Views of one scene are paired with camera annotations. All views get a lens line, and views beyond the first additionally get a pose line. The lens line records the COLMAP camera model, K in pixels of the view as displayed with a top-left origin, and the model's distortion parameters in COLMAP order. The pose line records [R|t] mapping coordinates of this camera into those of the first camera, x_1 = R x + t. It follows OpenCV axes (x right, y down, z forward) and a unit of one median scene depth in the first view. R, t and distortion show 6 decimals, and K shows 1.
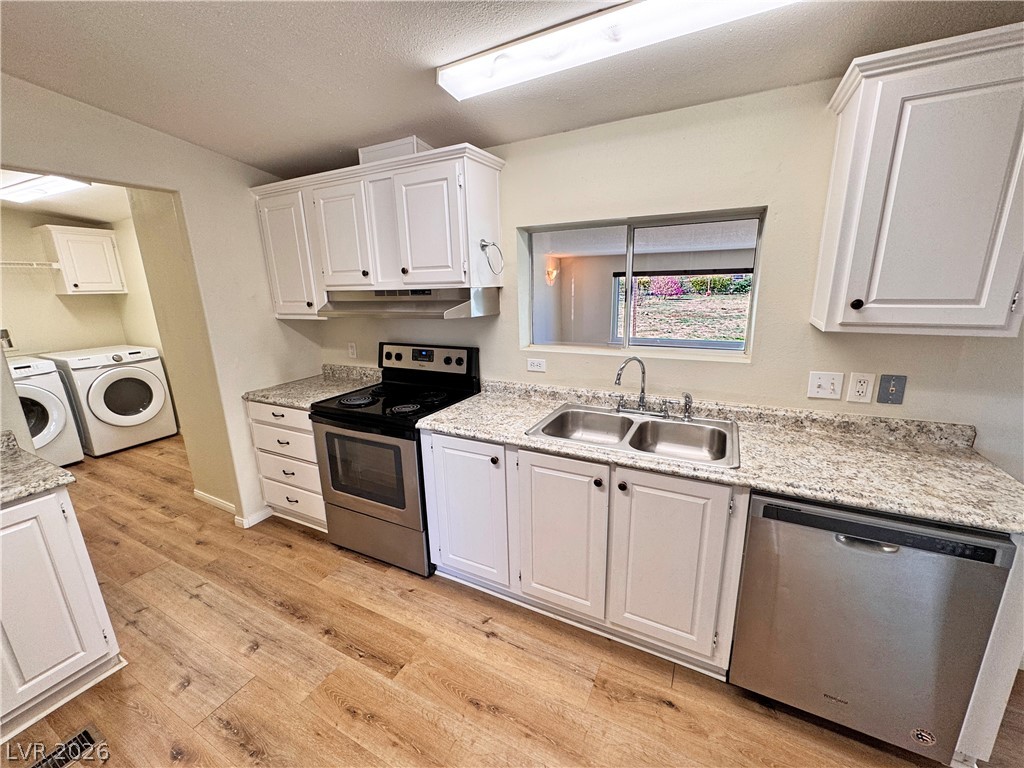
lens RADIAL K [[408.0, 0, 512.0], [0, 408.0, 384.0], [0, 0, 1]] dist [-0.001146, -0.000097]
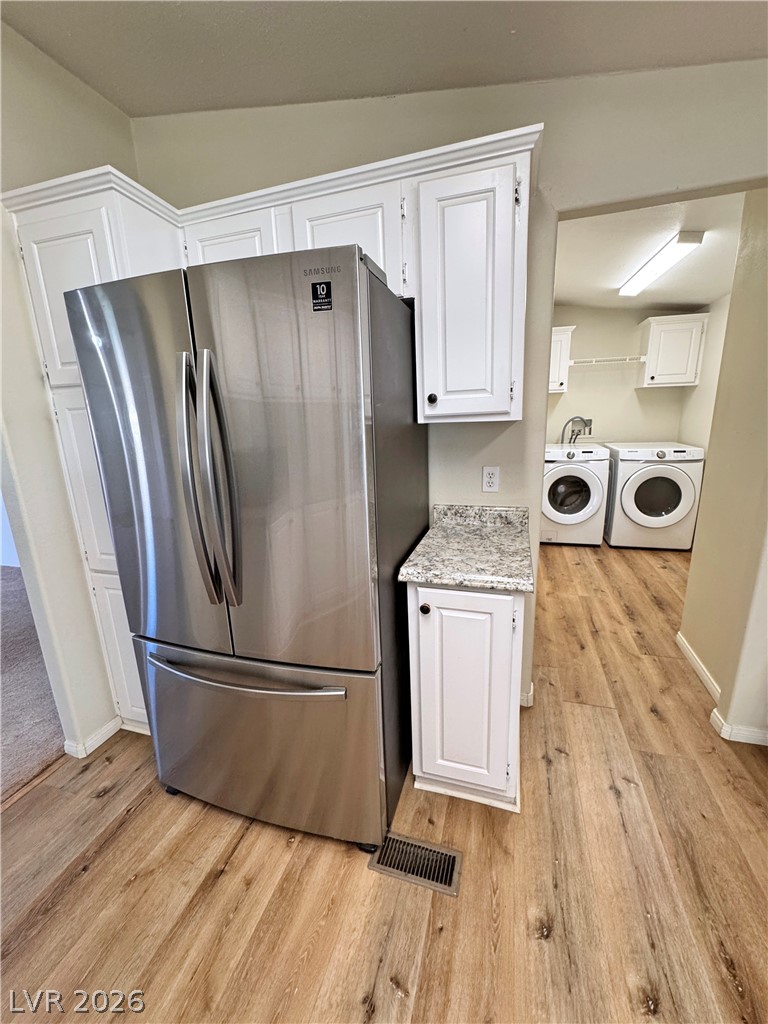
lens RADIAL K [[408.0, 0, 384.0], [0, 408.0, 512.0], [0, 0, 1]] dist [-0.001146, -0.000097]
pose [[0.178398, 0.252518, -0.951004, -0.258716], [-0.207004, 0.954510, 0.214617, -0.011303], [0.961937, 0.158575, 0.222555, 0.326927]]
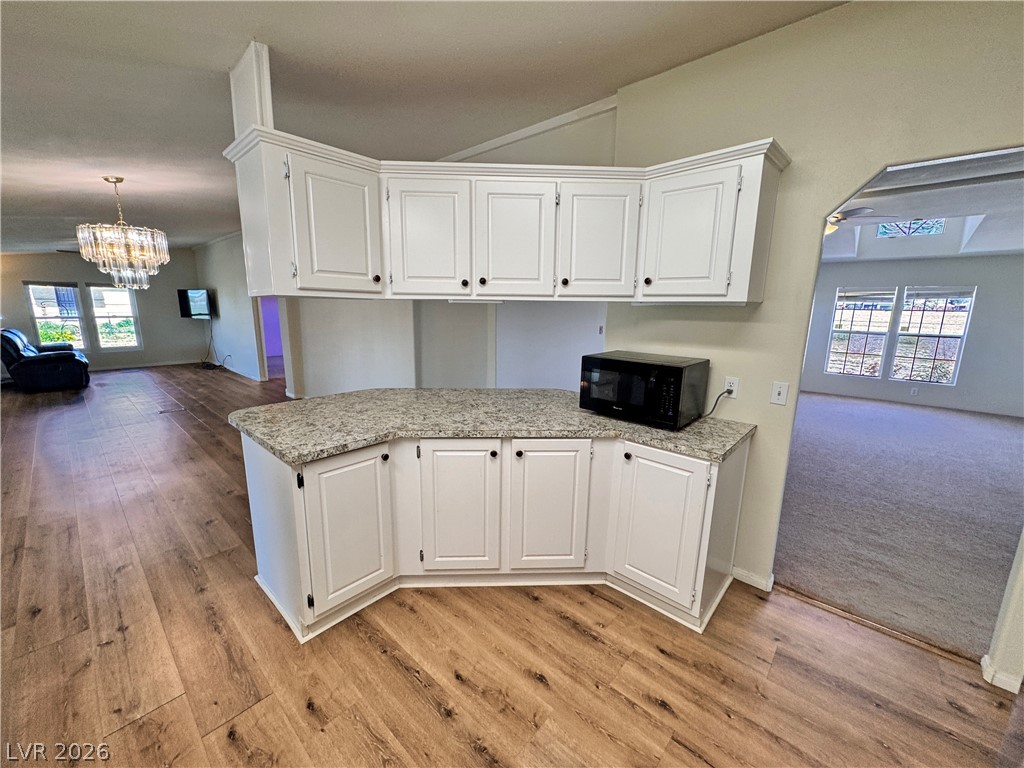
lens RADIAL K [[408.0, 0, 512.0], [0, 408.0, 384.0], [0, 0, 1]] dist [-0.001146, -0.000097]
pose [[-0.966805, -0.031702, 0.253540, -0.309734], [0.078113, 0.908098, 0.411409, -0.135894], [-0.243282, 0.417557, -0.875477, 0.634365]]
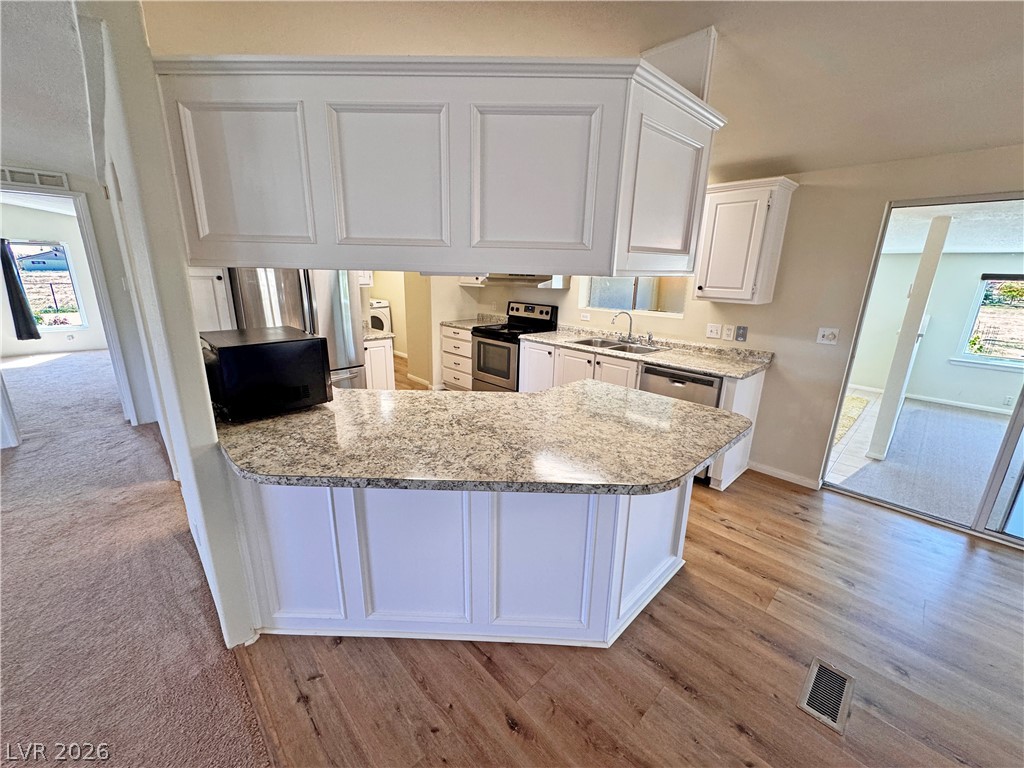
lens RADIAL K [[408.0, 0, 512.0], [0, 408.0, 384.0], [0, 0, 1]] dist [-0.001146, -0.000097]
pose [[0.944113, 0.131407, -0.302296, 0.333683], [-0.123619, 0.991316, 0.044842, 0.207366], [0.305563, -0.004967, 0.952159, -0.850951]]
